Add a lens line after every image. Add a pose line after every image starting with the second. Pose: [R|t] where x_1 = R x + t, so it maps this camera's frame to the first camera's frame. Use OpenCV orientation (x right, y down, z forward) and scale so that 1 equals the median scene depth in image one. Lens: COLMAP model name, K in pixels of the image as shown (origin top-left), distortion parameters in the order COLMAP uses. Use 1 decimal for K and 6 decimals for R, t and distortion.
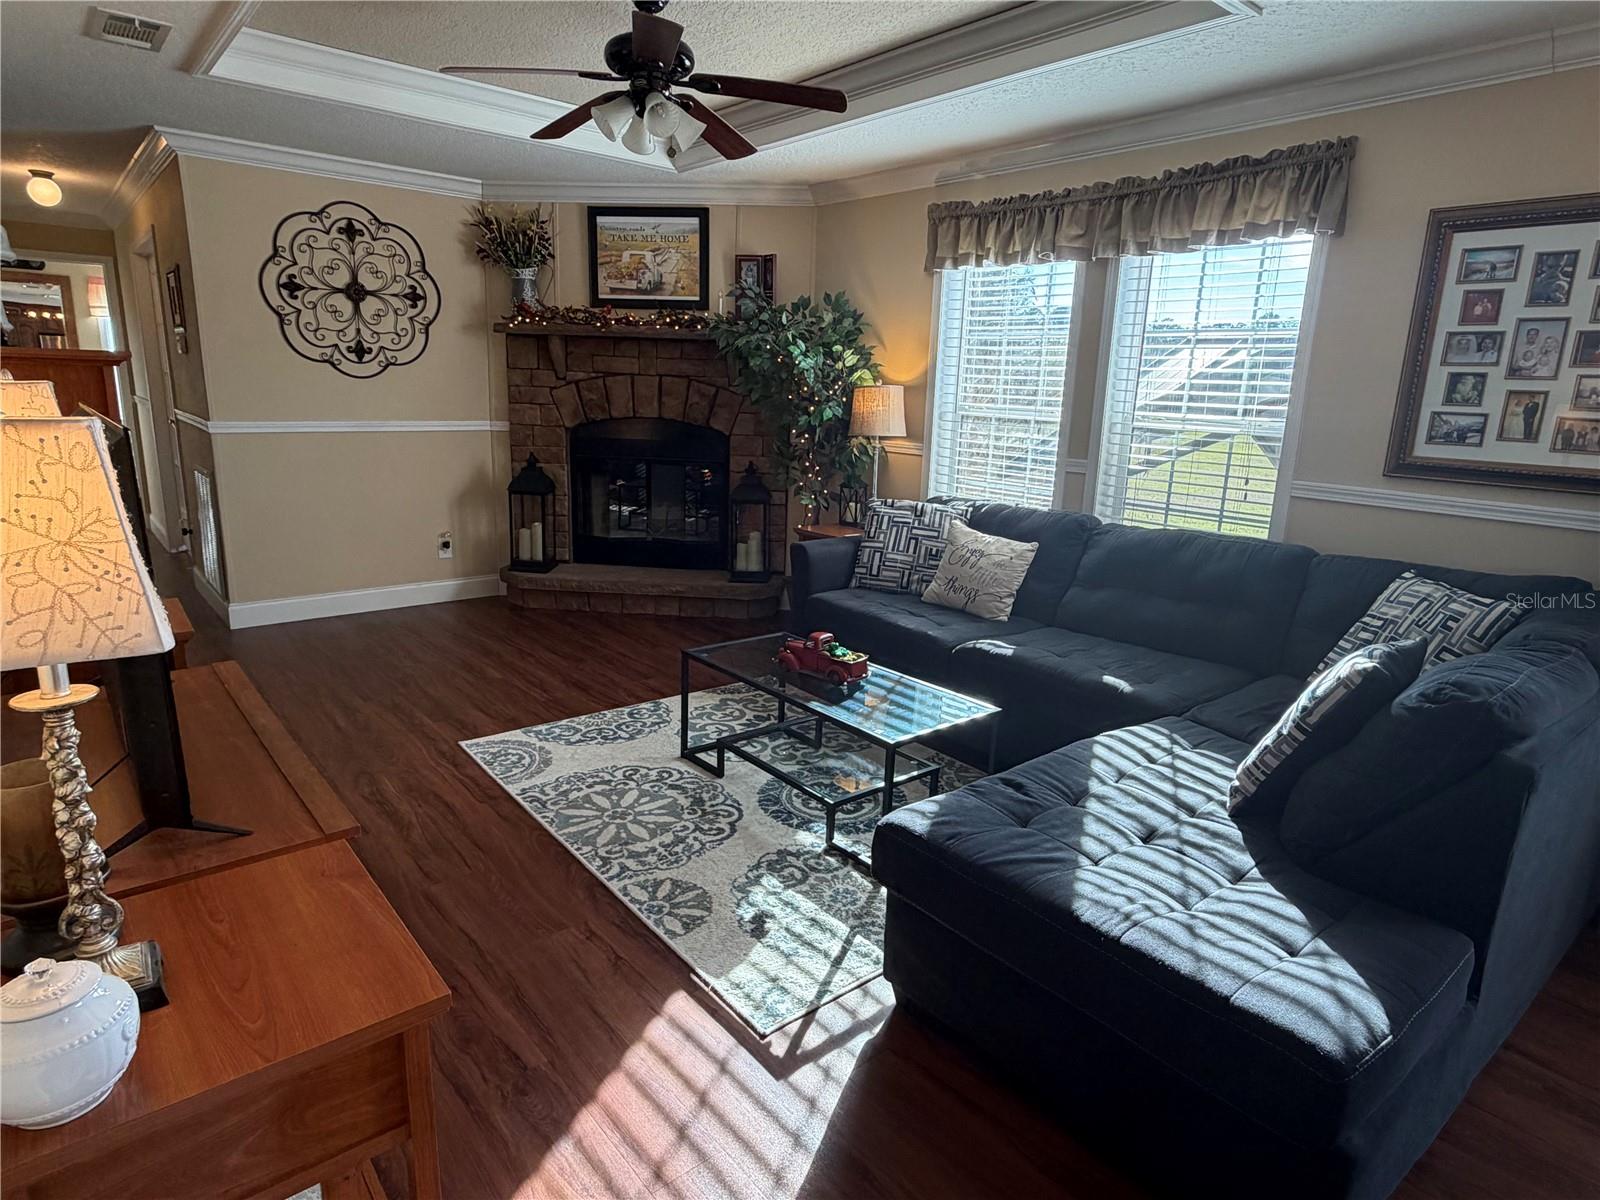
lens RADIAL K [[912.9, 0, 800.0], [0, 912.9, 600.0], [0, 0, 1]] dist [-0.001772, 0.002236]
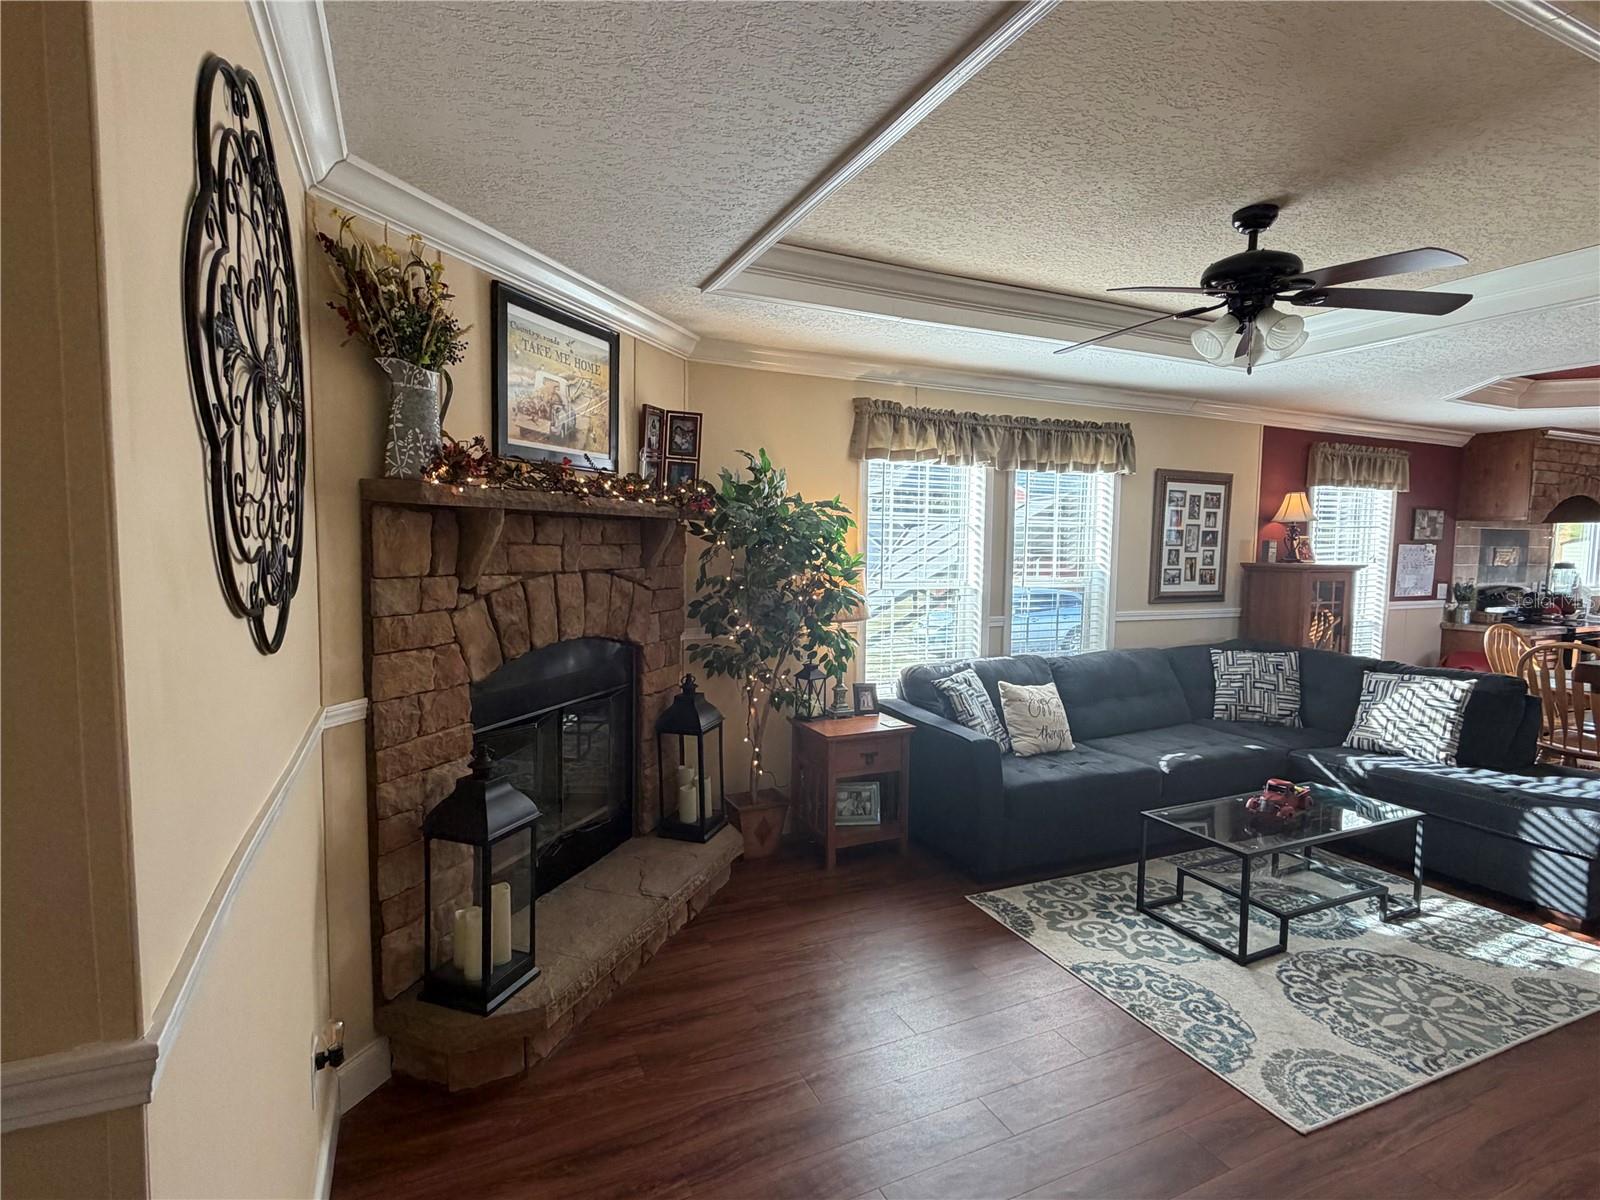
lens RADIAL K [[796.7, 0, 800.0], [0, 796.7, 600.0], [0, 0, 1]] dist [0.000615, -0.000521]
pose [[0.263487, -0.104103, 0.959029, -0.849294], [0.221033, 0.974226, 0.045026, -0.288566], [-0.938999, 0.200113, 0.279706, 0.938121]]
